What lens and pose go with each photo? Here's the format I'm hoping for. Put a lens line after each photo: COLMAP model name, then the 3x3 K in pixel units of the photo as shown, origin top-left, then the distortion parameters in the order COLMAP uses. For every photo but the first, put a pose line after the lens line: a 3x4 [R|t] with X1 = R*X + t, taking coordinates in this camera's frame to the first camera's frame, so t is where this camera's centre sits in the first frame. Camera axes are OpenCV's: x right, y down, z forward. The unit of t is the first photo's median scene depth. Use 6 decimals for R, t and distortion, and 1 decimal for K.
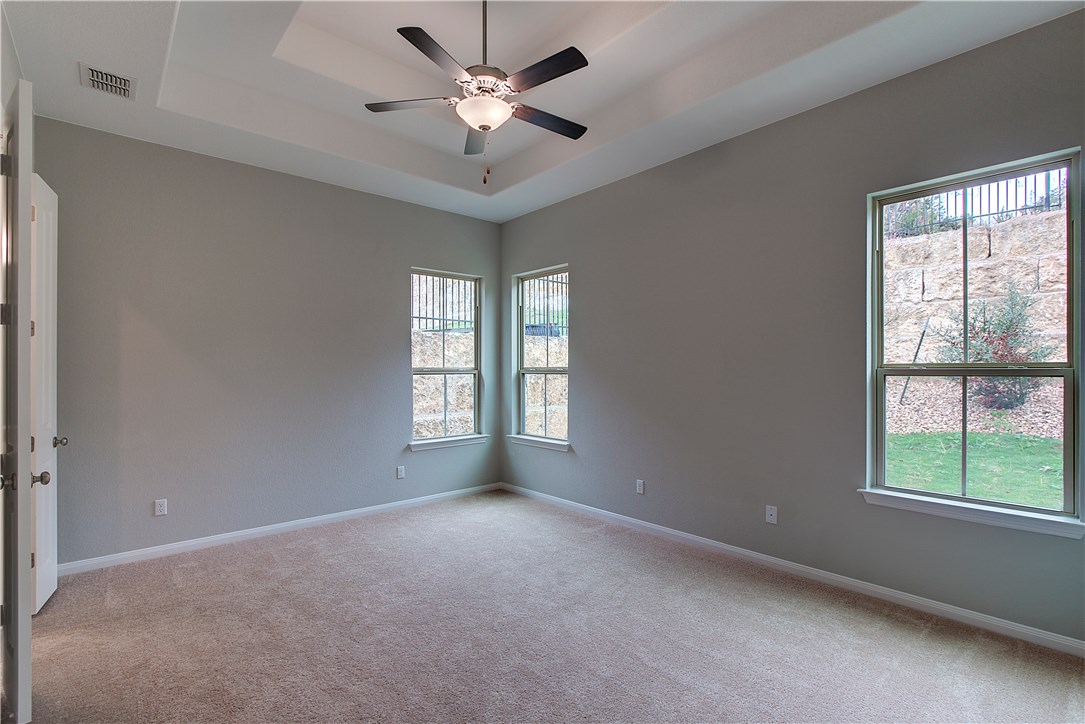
lens RADIAL K [[507.4, 0, 541.5], [0, 507.4, 355.9], [0, 0, 1]] dist [-0.000935, -0.000044]
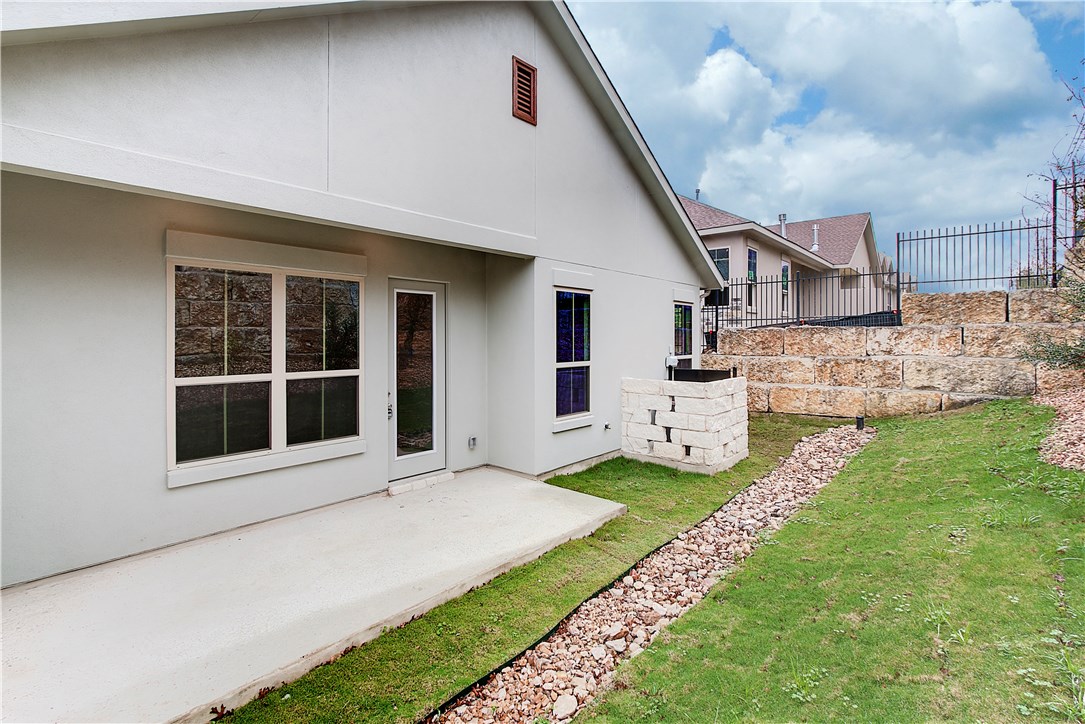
lens RADIAL K [[507.4, 0, 541.5], [0, 507.4, 355.9], [0, 0, 1]] dist [-0.000935, -0.000044]
pose [[0.144292, 0.014166, -0.989434, 1.086464], [0.009091, 0.999836, 0.015641, 0.004603], [0.989493, -0.011252, 0.144140, 0.163330]]
